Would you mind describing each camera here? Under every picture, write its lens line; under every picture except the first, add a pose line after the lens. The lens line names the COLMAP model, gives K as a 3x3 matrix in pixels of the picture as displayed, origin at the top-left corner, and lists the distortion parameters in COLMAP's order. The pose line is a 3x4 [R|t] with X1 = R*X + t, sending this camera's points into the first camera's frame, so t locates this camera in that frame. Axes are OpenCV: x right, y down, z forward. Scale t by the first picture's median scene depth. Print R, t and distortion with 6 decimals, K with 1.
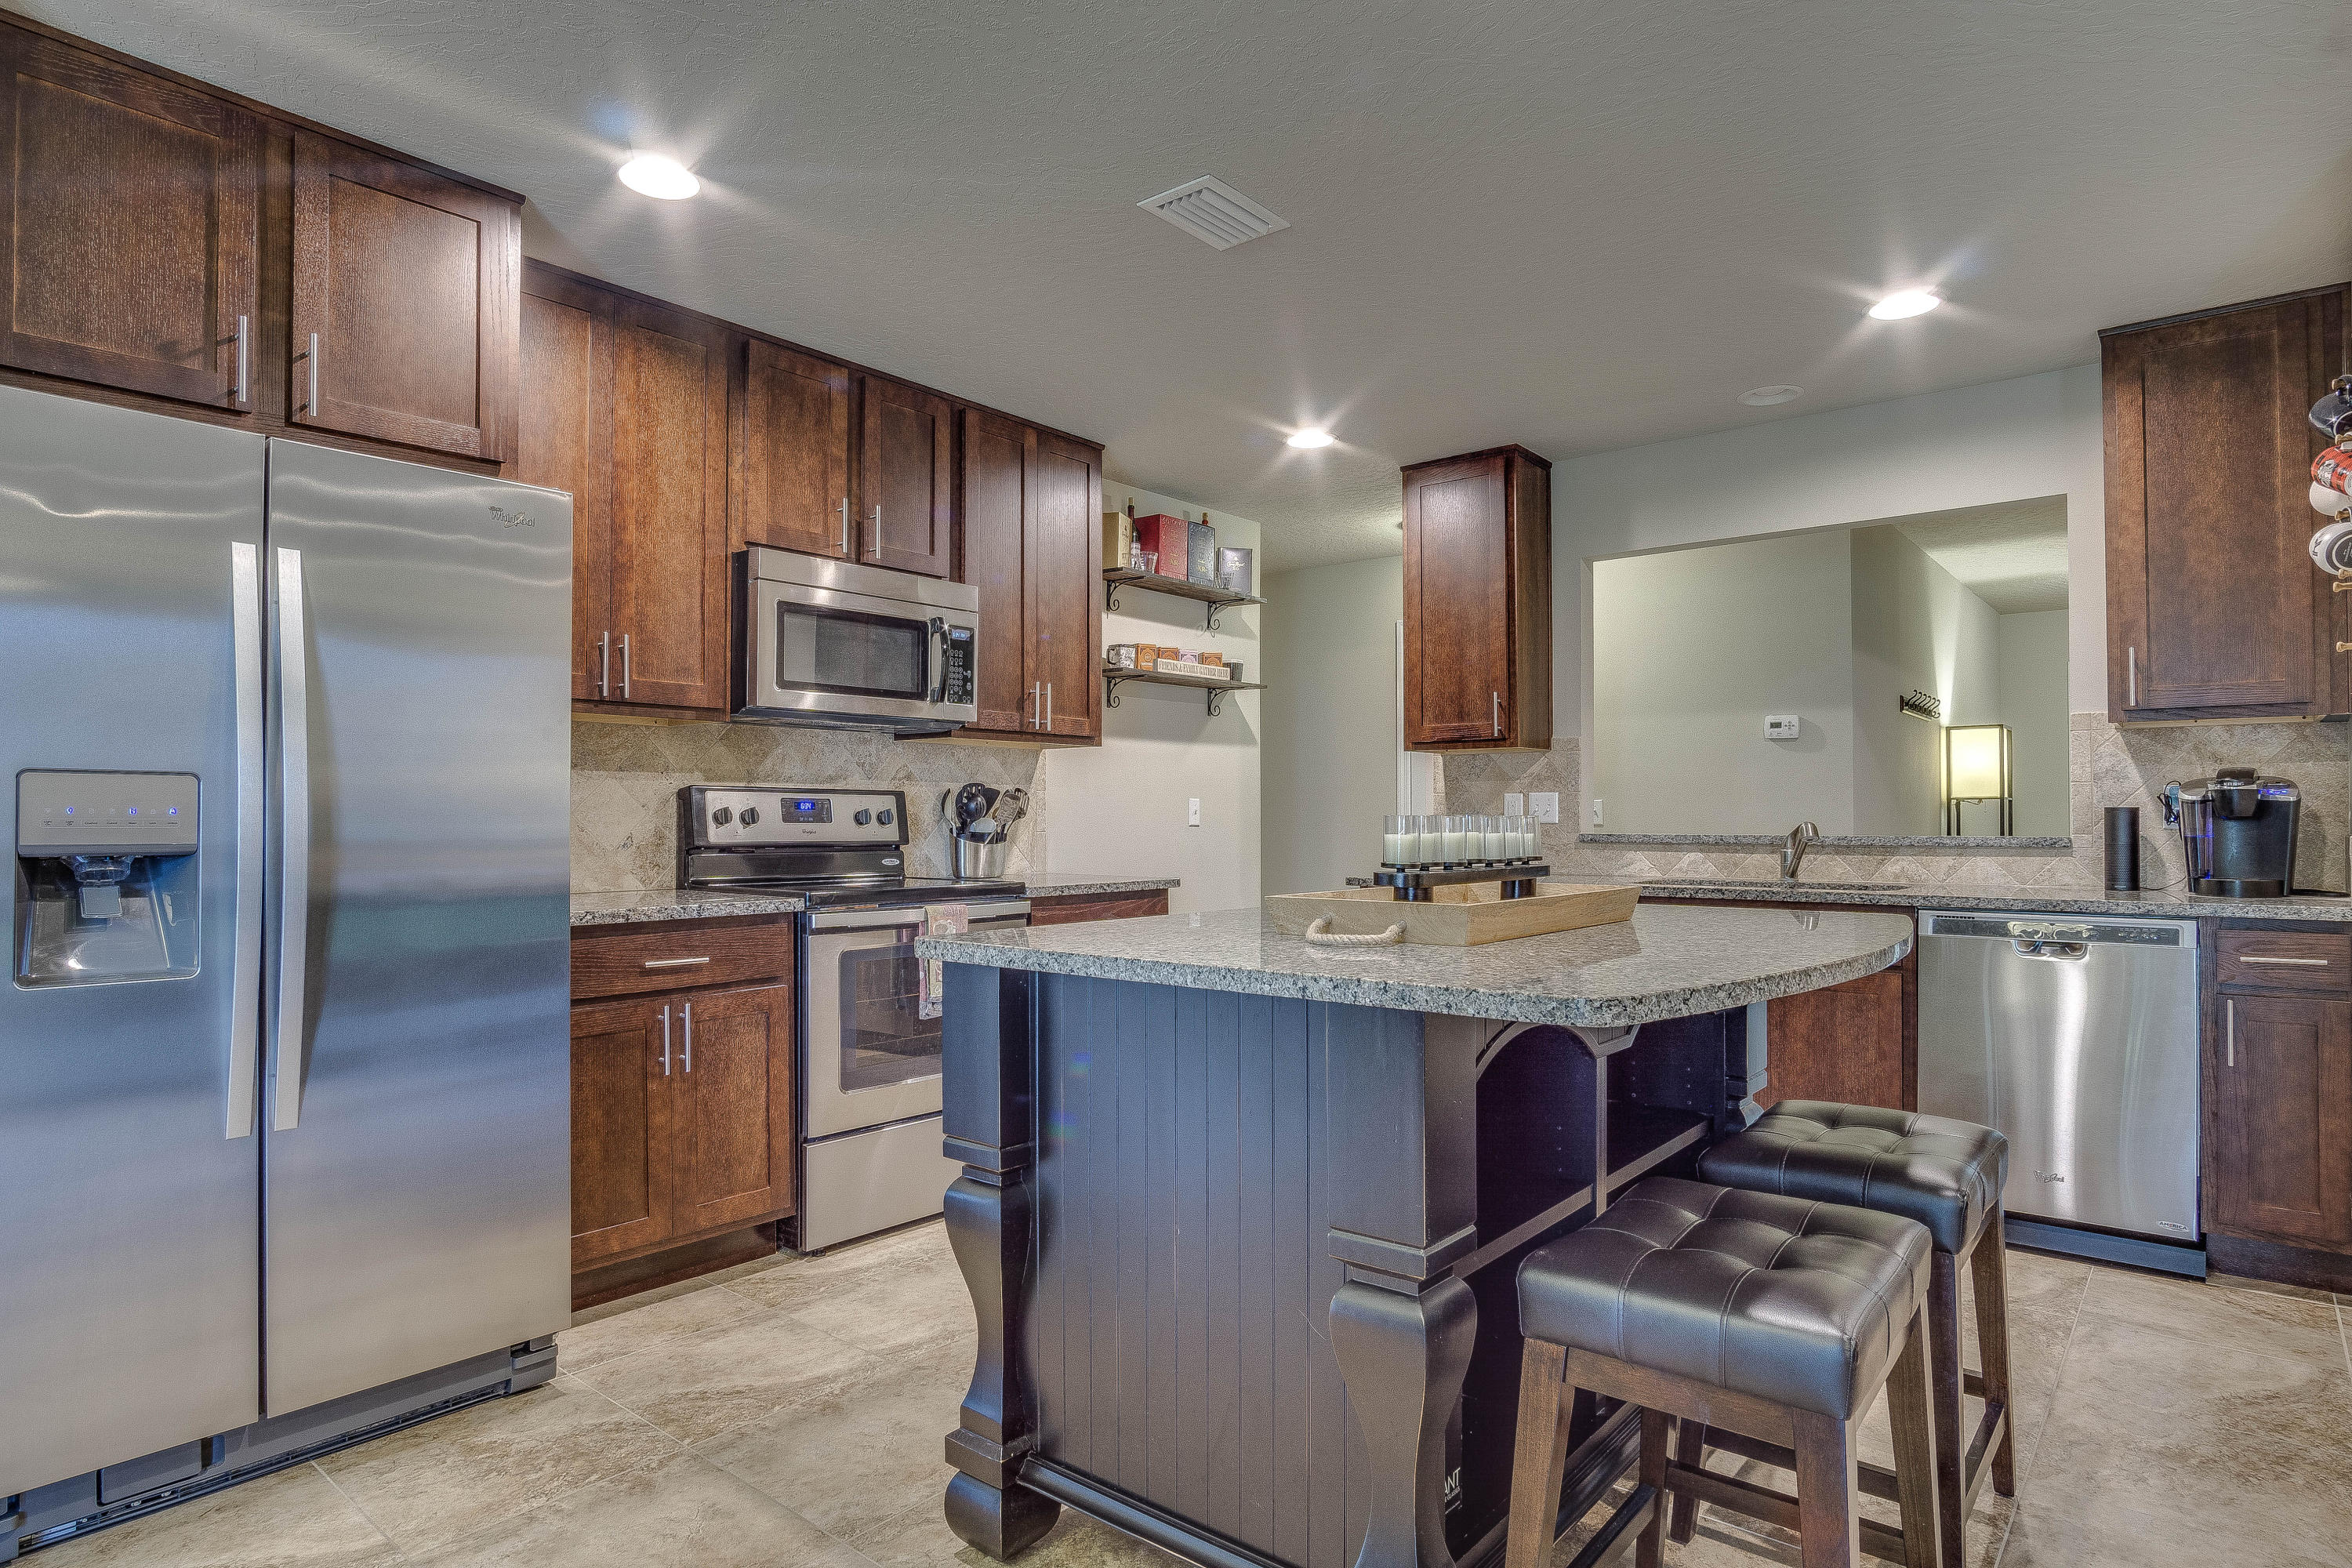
lens RADIAL K [[1329.6, 0, 1169.0], [0, 1329.6, 809.5], [0, 0, 1]] dist [-0.024129, 0.004108]
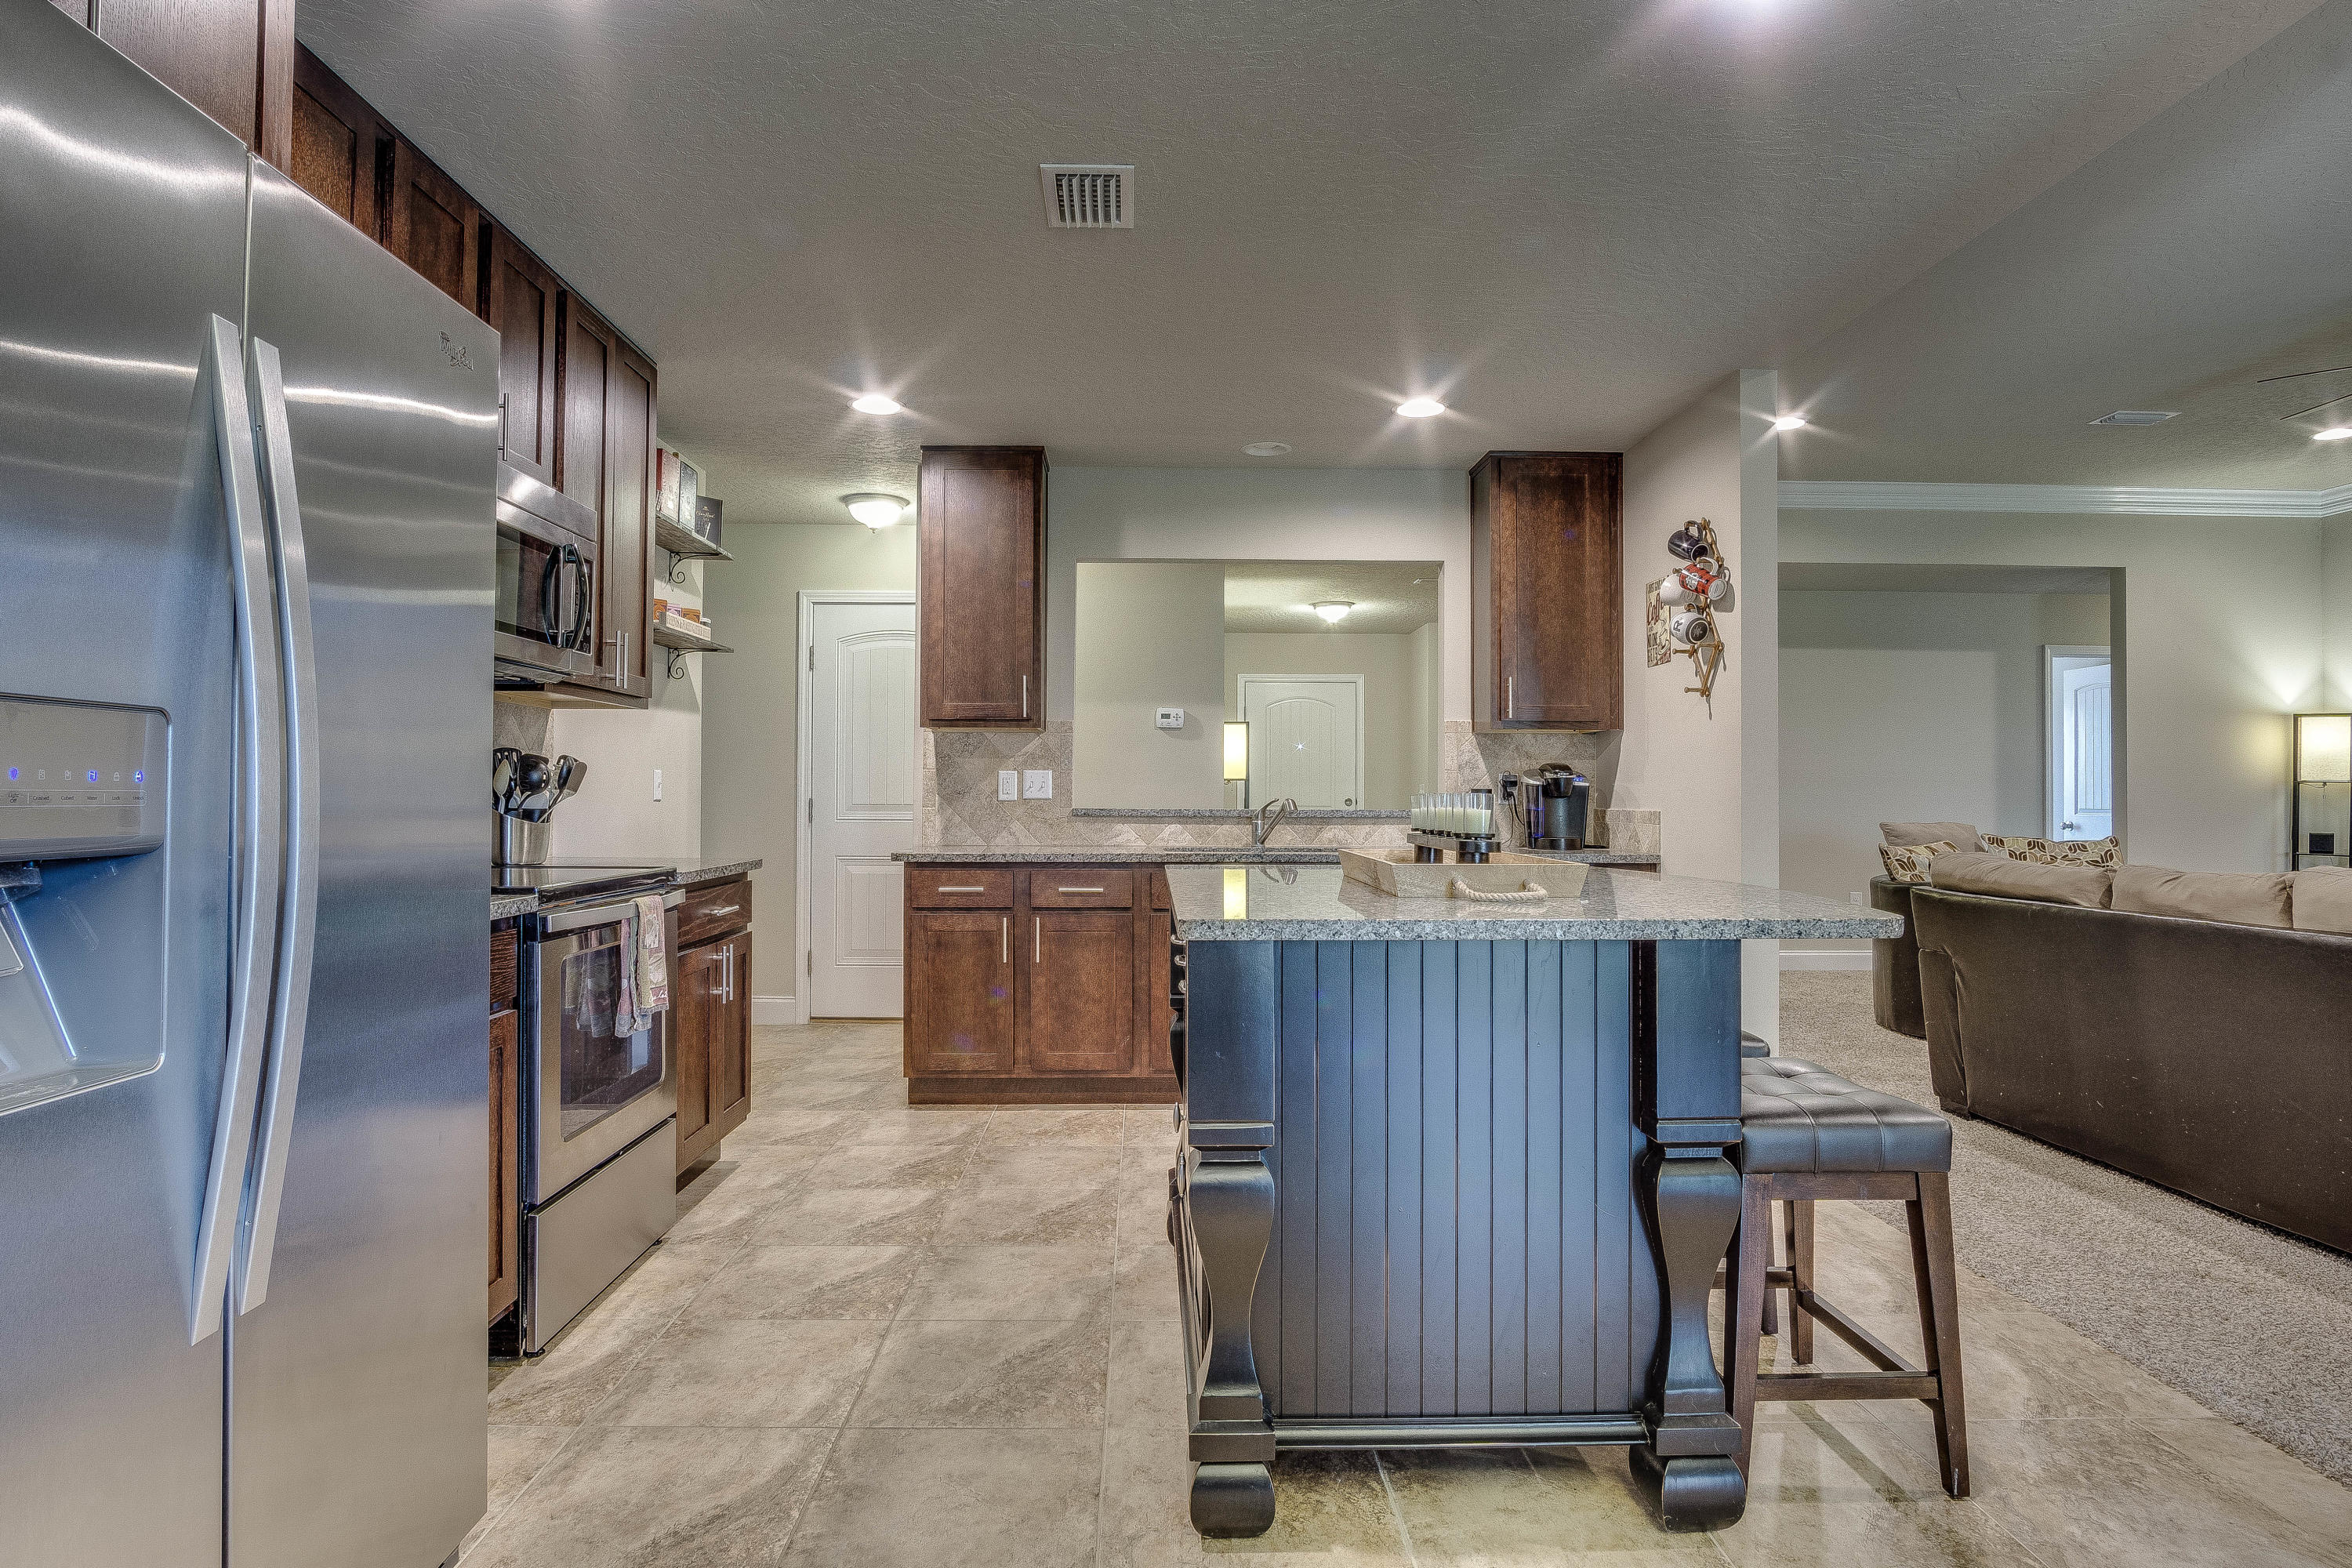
lens RADIAL K [[1329.6, 0, 1161.6], [0, 1329.6, 771.9], [0, 0, 1]] dist [-0.024129, 0.004108]
pose [[0.743227, 0.015601, 0.668857, -0.423467], [-0.009374, 0.999873, -0.012905, 0.001548], [-0.668974, 0.003322, 0.743279, 0.149370]]
